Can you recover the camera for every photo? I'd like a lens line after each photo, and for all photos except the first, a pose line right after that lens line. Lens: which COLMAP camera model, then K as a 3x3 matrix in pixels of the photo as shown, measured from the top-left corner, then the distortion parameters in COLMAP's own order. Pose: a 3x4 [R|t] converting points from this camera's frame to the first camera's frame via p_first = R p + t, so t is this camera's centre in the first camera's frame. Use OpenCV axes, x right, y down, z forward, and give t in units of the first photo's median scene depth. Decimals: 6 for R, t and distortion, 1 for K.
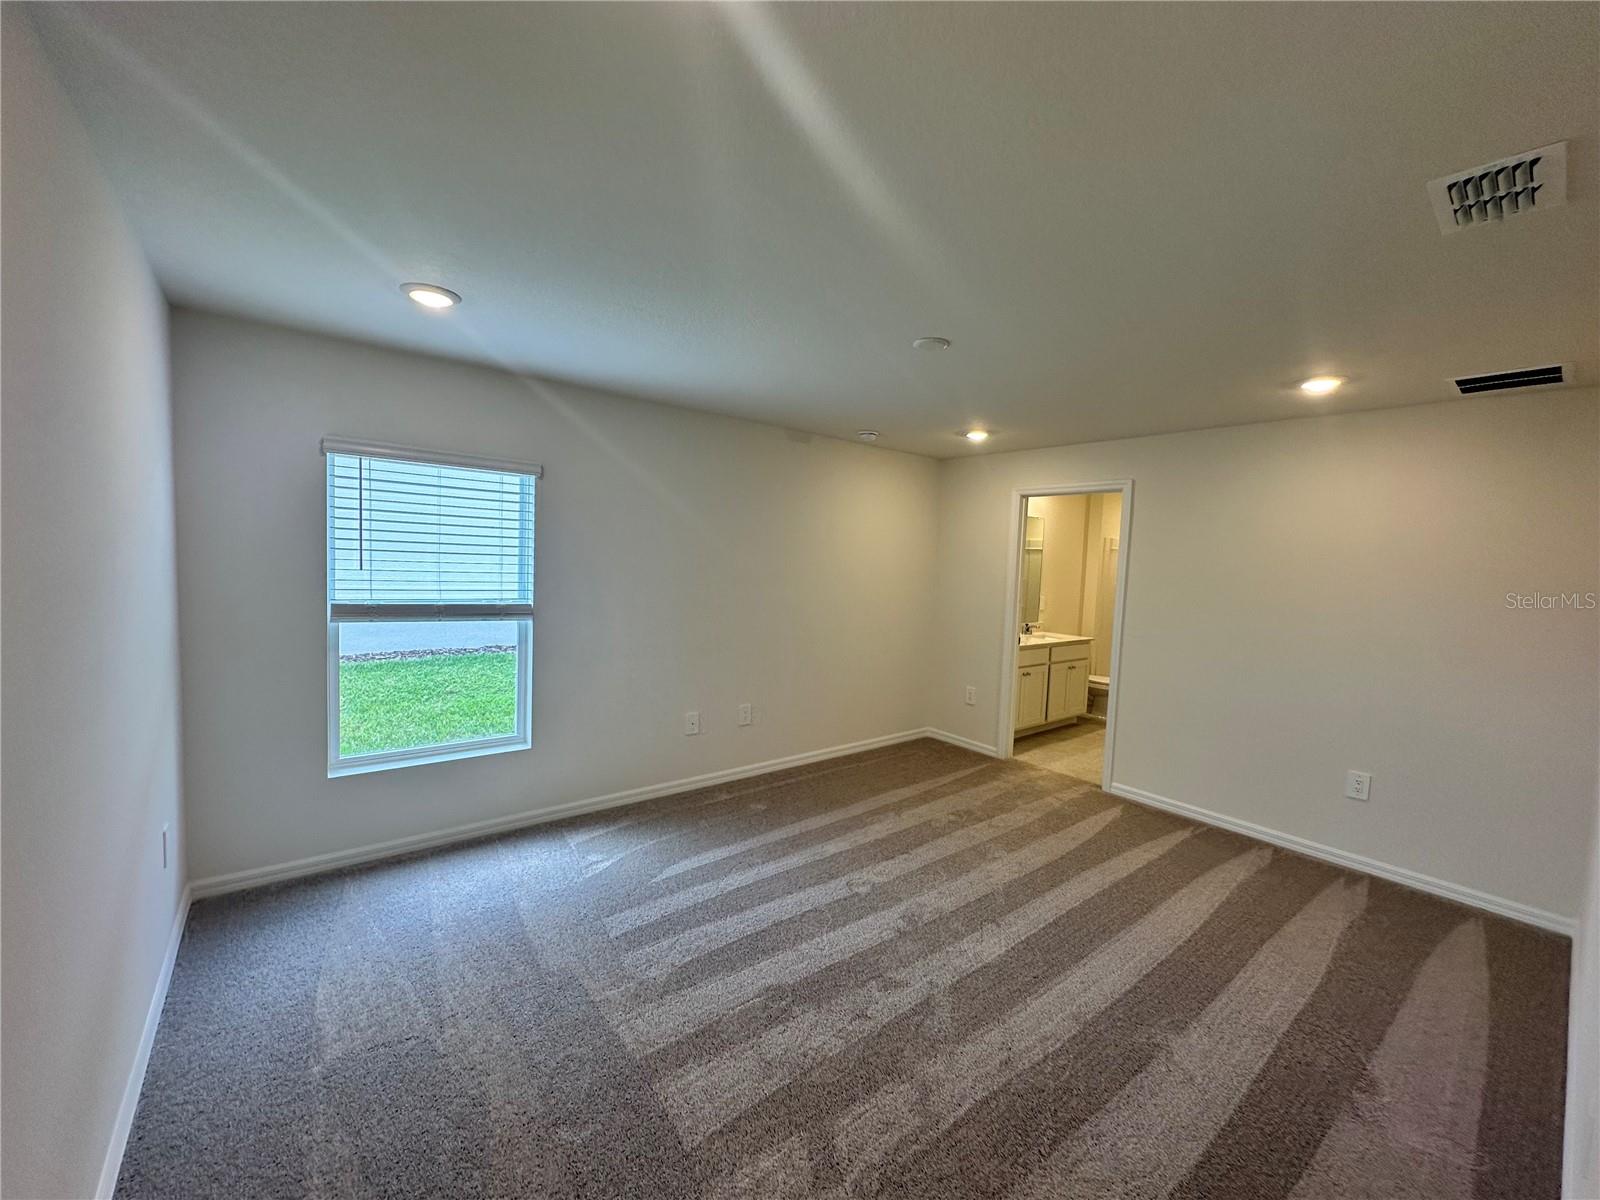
lens RADIAL K [[631.0, 0, 800.0], [0, 631.0, 600.0], [0, 0, 1]] dist [0.000507, 0.000056]
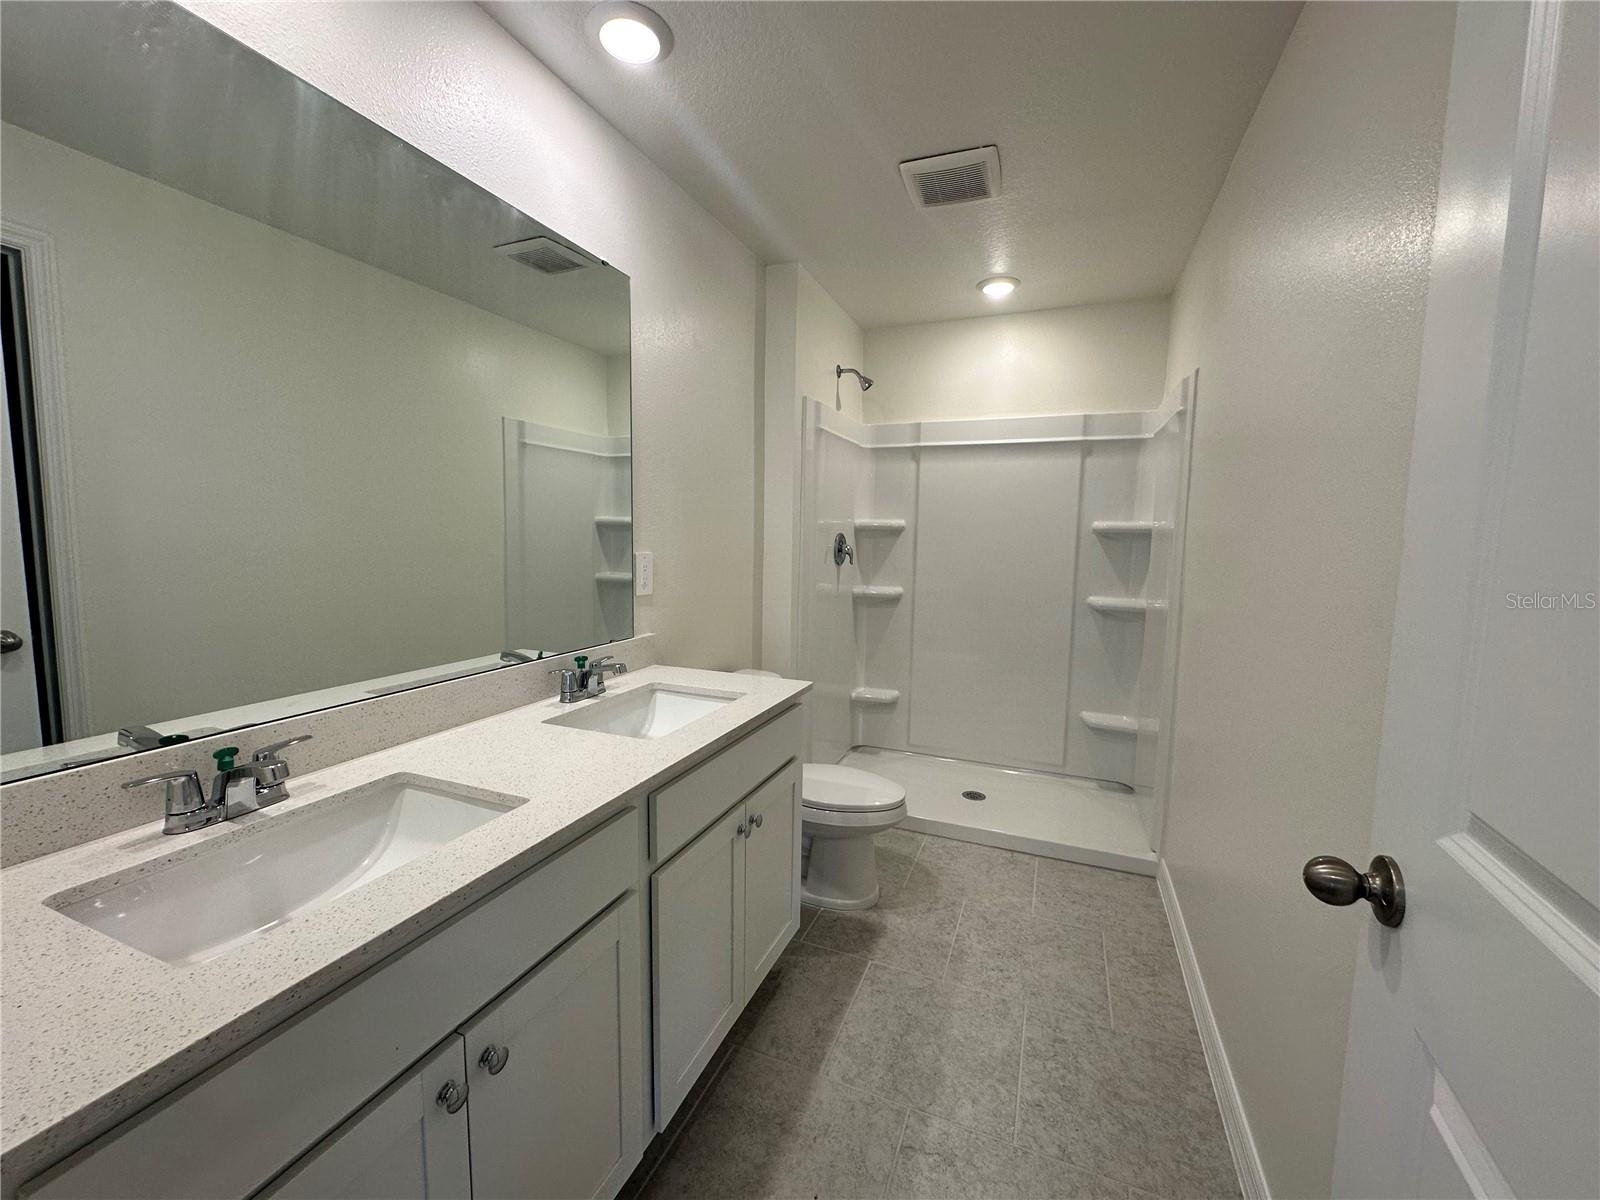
lens RADIAL K [[631.0, 0, 800.0], [0, 631.0, 600.0], [0, 0, 1]] dist [0.000507, 0.000056]
pose [[0.879231, -0.089657, 0.467883, 0.311600], [0.067720, 0.995679, 0.063539, 0.003903], [-0.471558, -0.024180, 0.881503, 0.710312]]
